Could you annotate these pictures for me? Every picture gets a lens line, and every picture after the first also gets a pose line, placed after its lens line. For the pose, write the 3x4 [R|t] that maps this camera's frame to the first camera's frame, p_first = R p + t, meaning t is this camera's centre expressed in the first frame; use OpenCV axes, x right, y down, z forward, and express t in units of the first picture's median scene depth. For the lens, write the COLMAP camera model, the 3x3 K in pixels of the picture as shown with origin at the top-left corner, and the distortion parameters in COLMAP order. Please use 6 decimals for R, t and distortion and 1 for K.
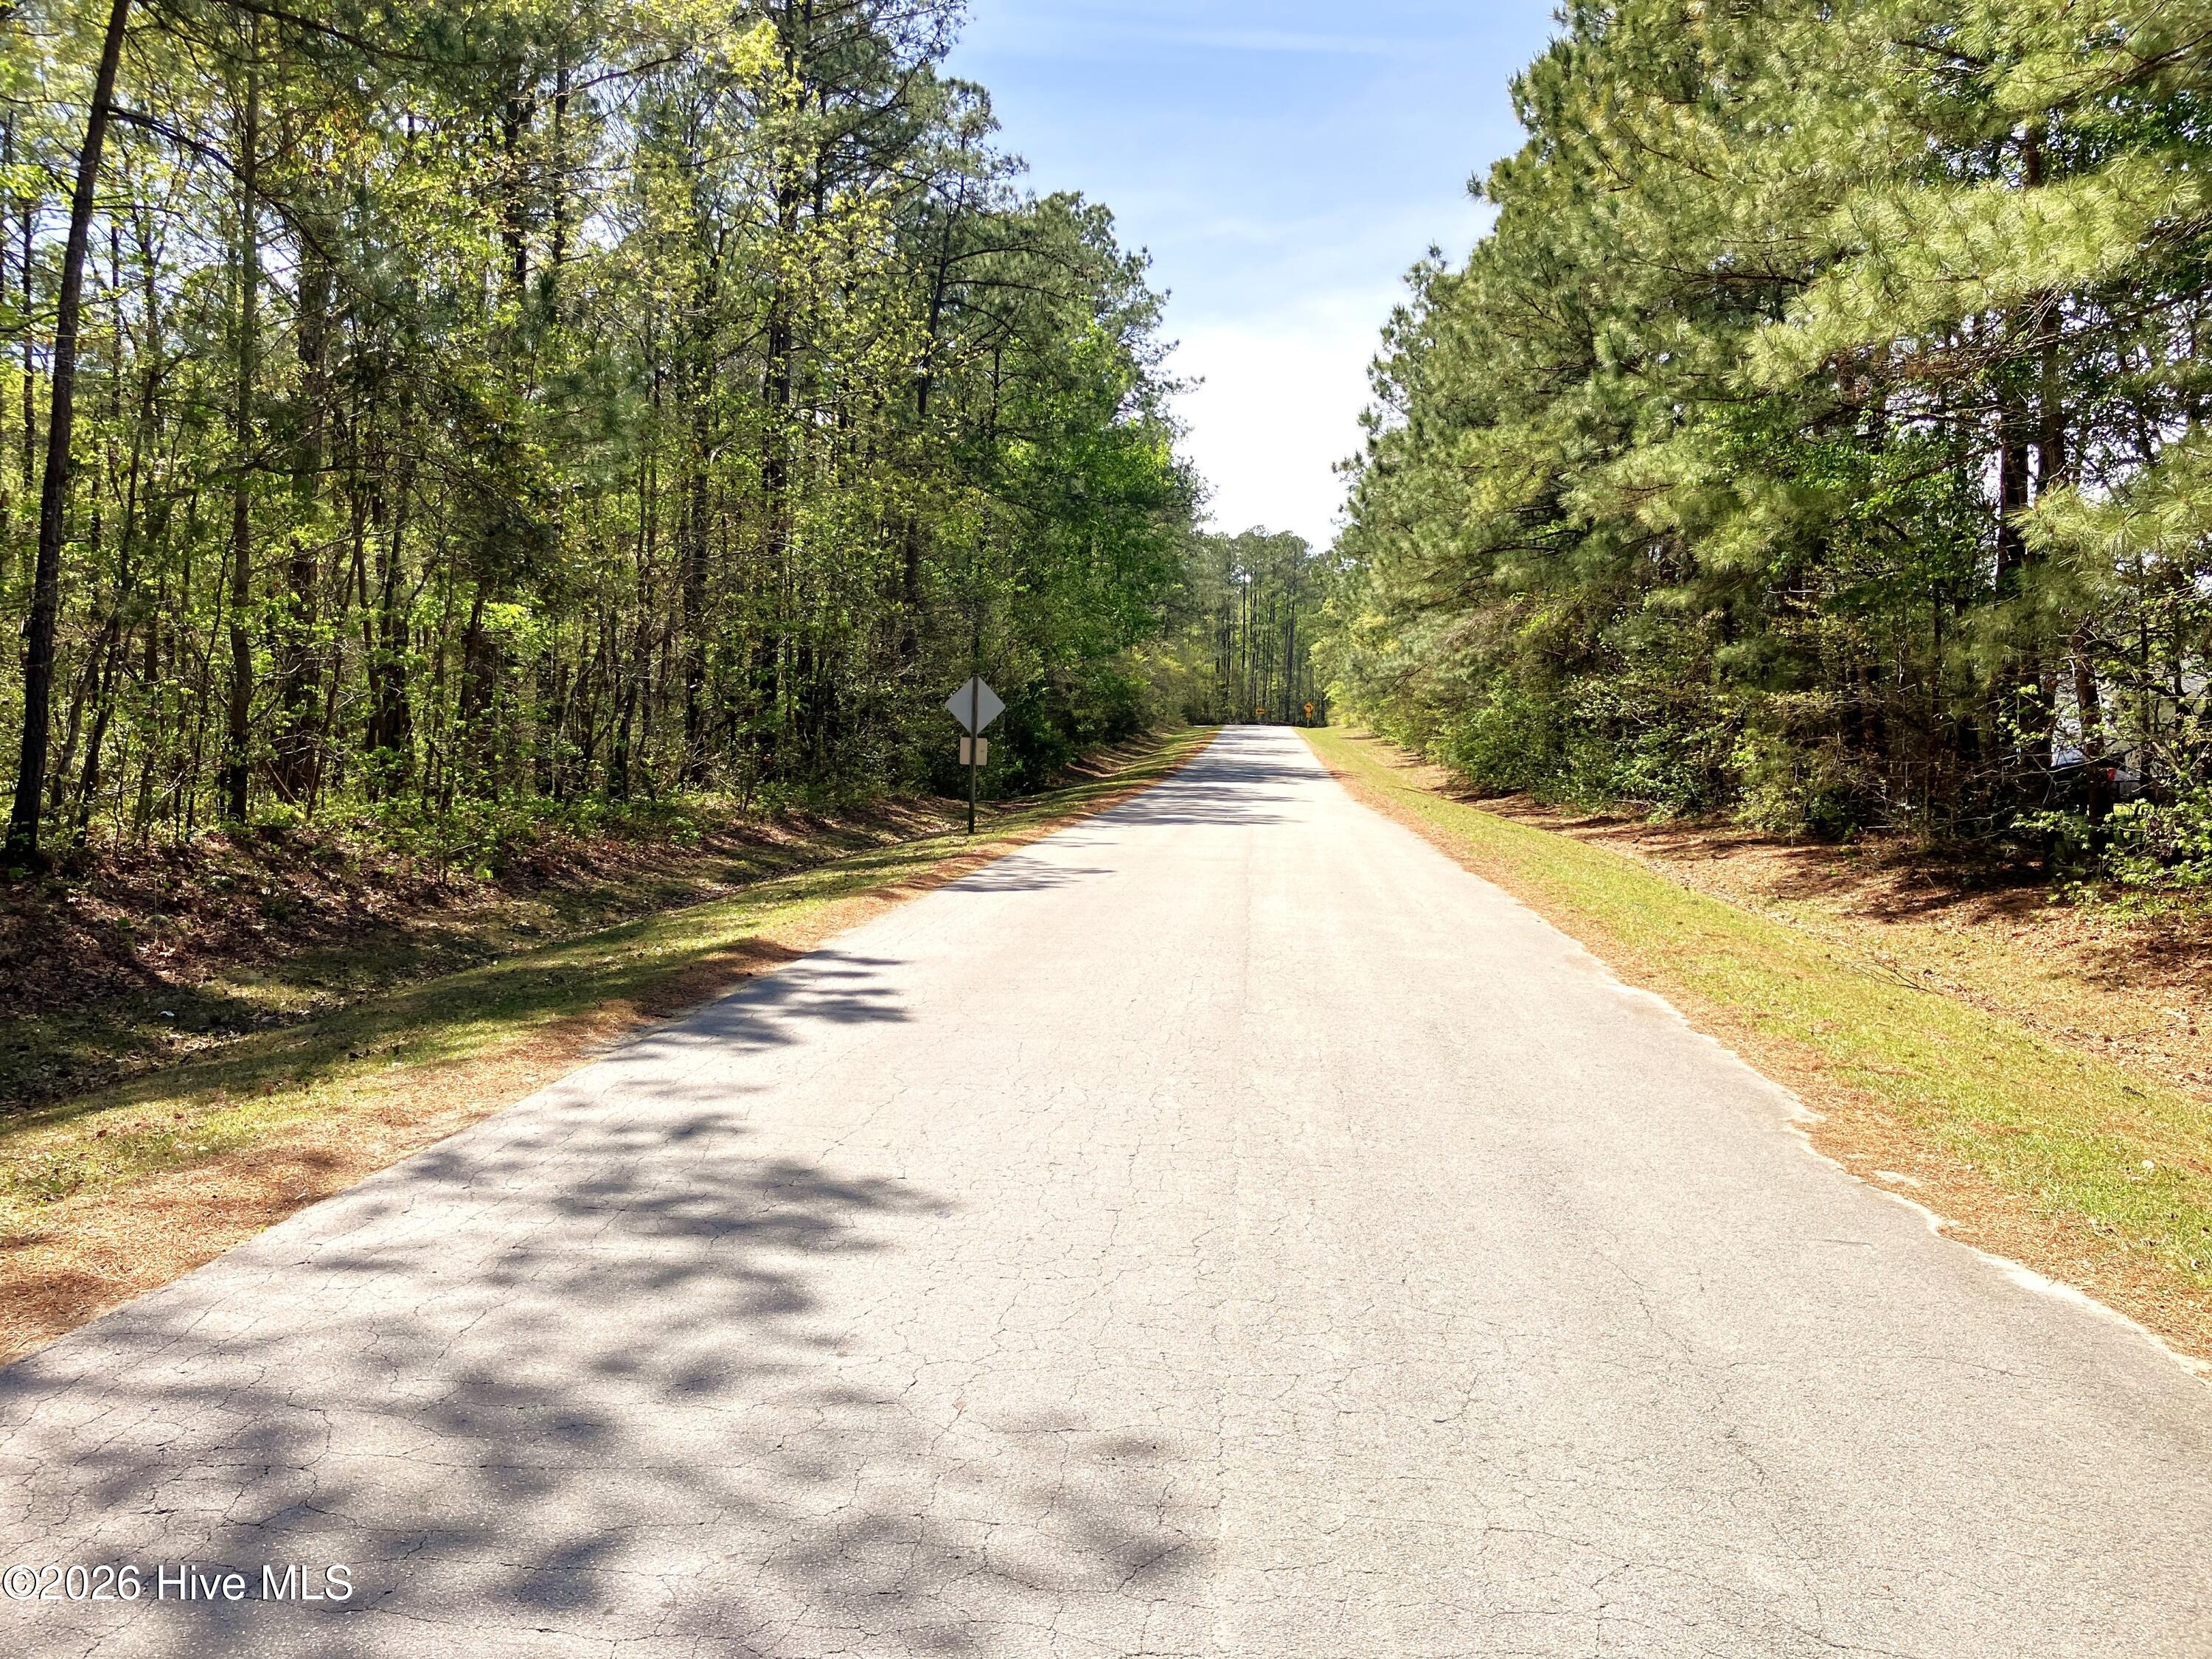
lens RADIAL K [[1816.3, 0, 1039.4], [0, 1816.3, 825.8], [0, 0, 1]] dist [0.010448, 0.017932]
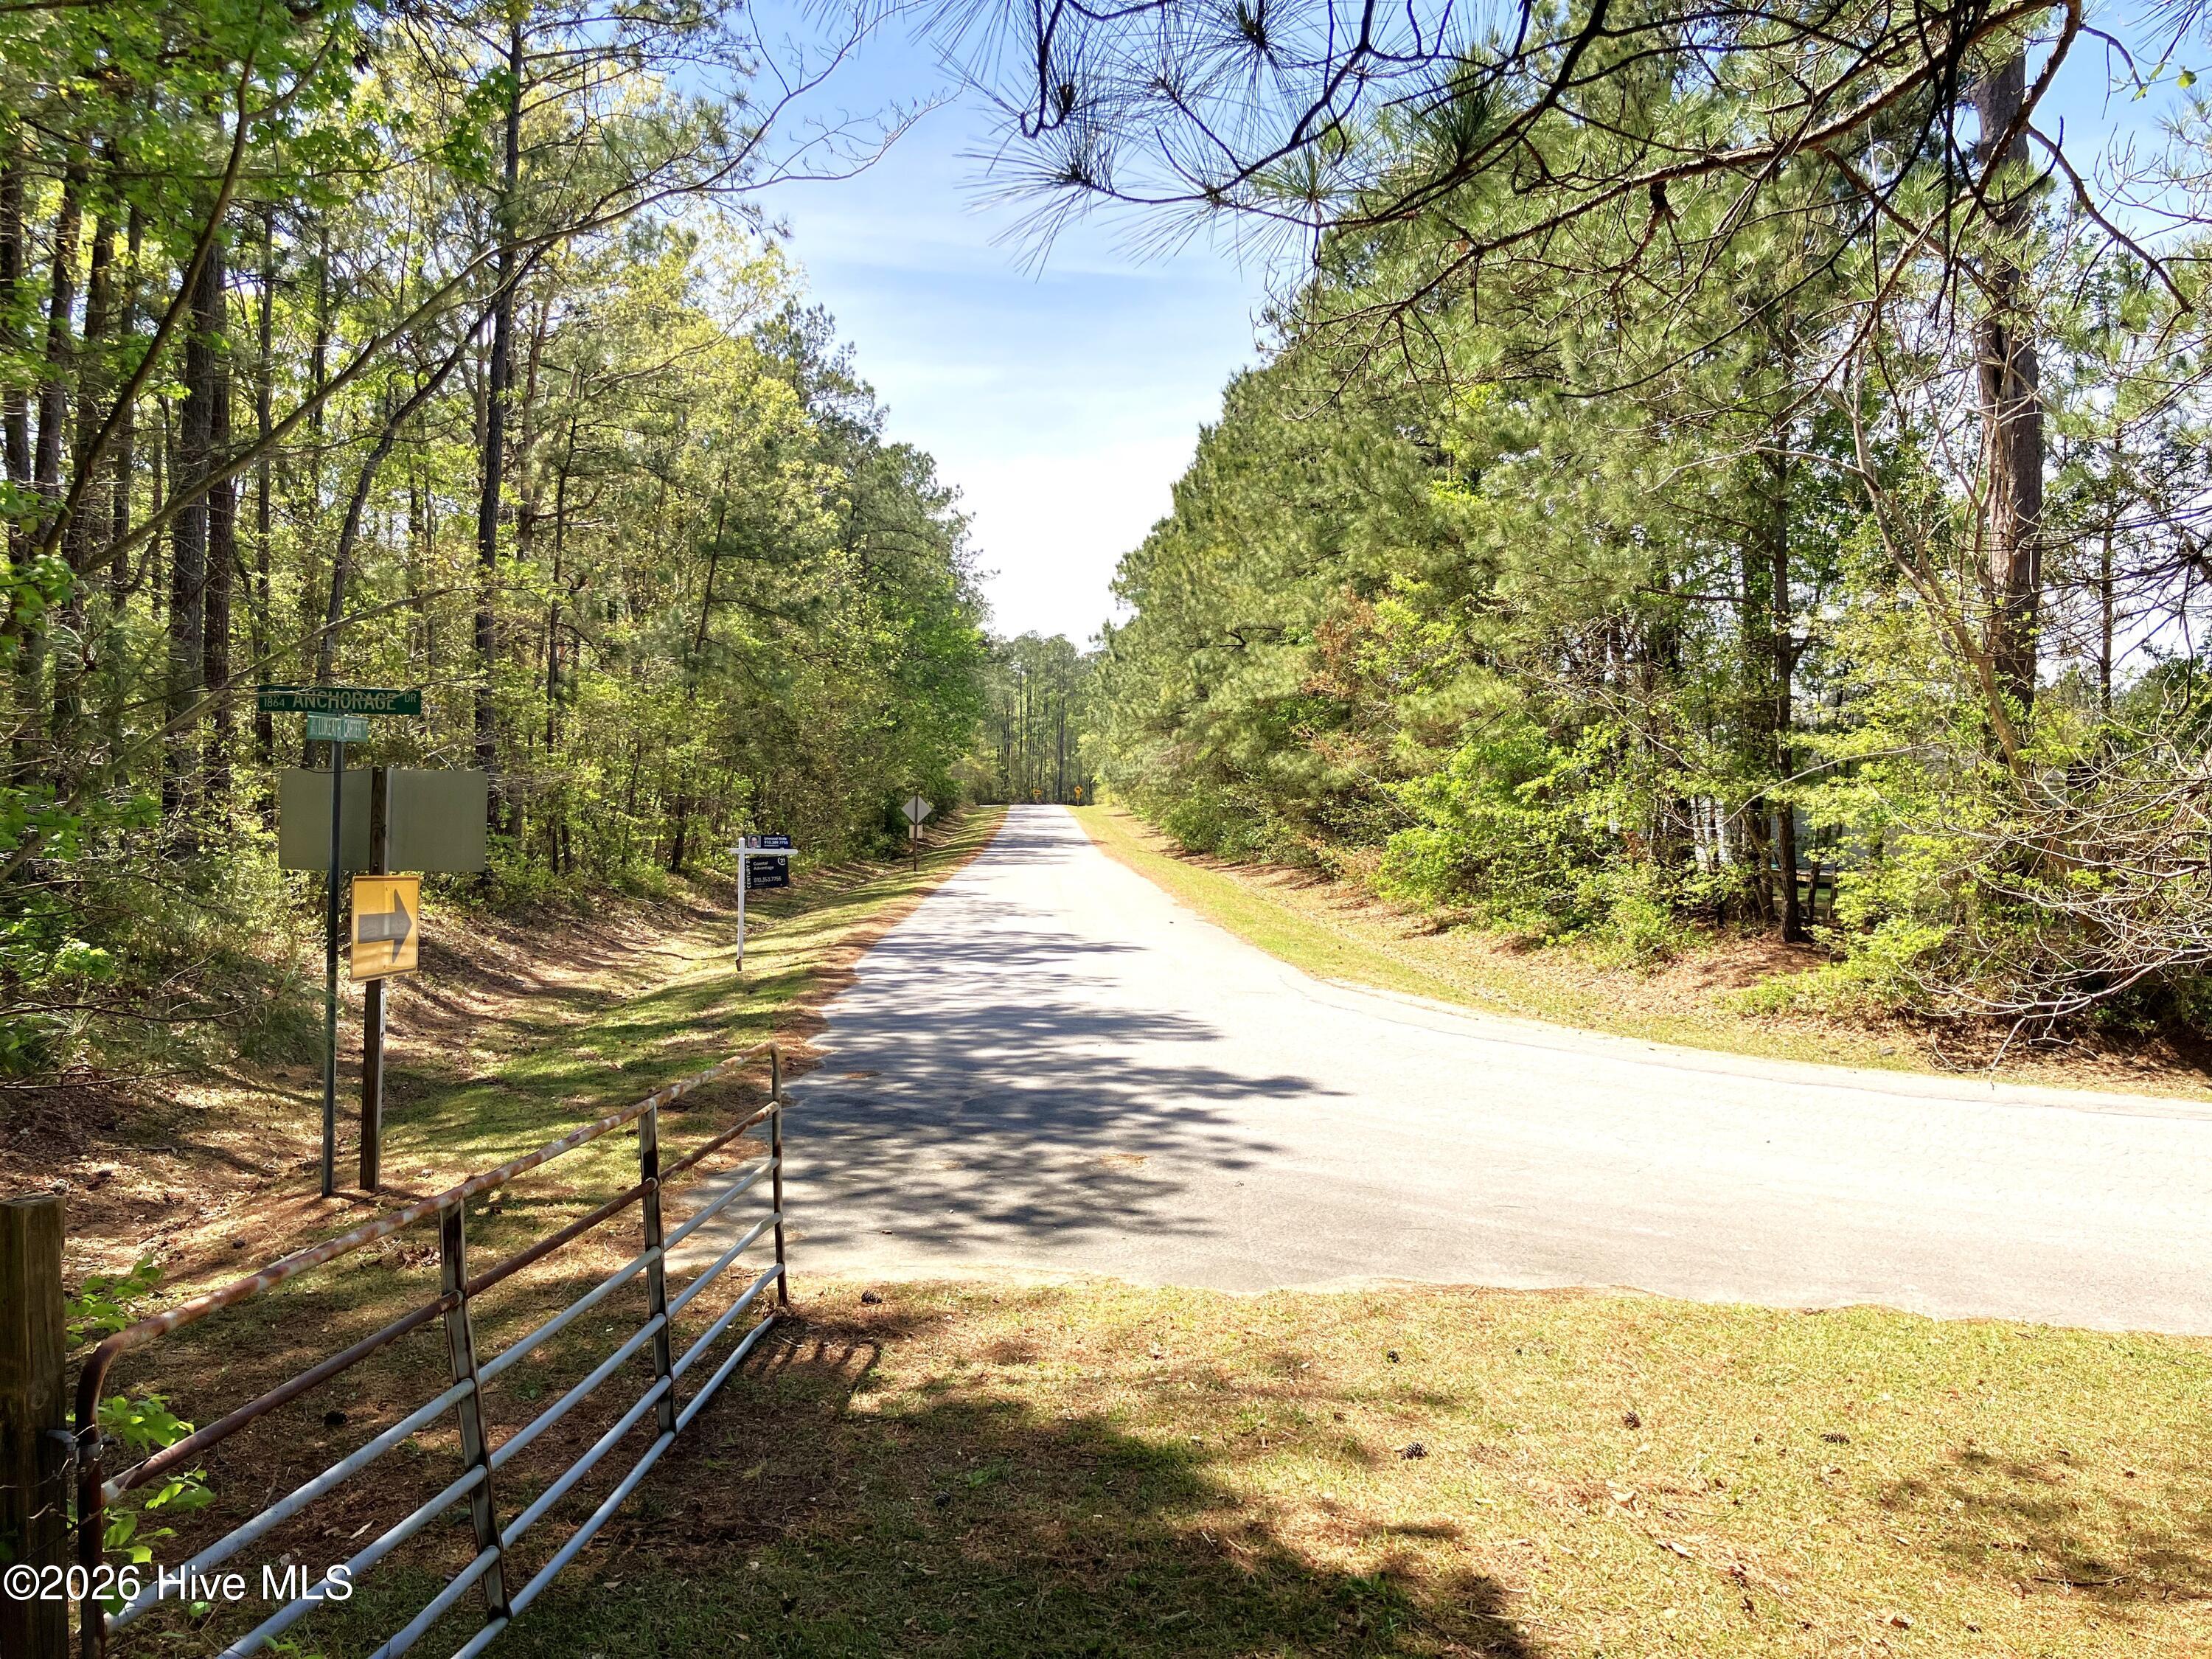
lens RADIAL K [[1816.3, 0, 1039.4], [0, 1816.3, 825.8], [0, 0, 1]] dist [0.010448, 0.017932]
pose [[0.992181, -0.012335, 0.124194, -0.027996], [0.017424, 0.999049, -0.039969, 0.006966], [-0.123583, 0.041821, 0.991453, -0.196309]]
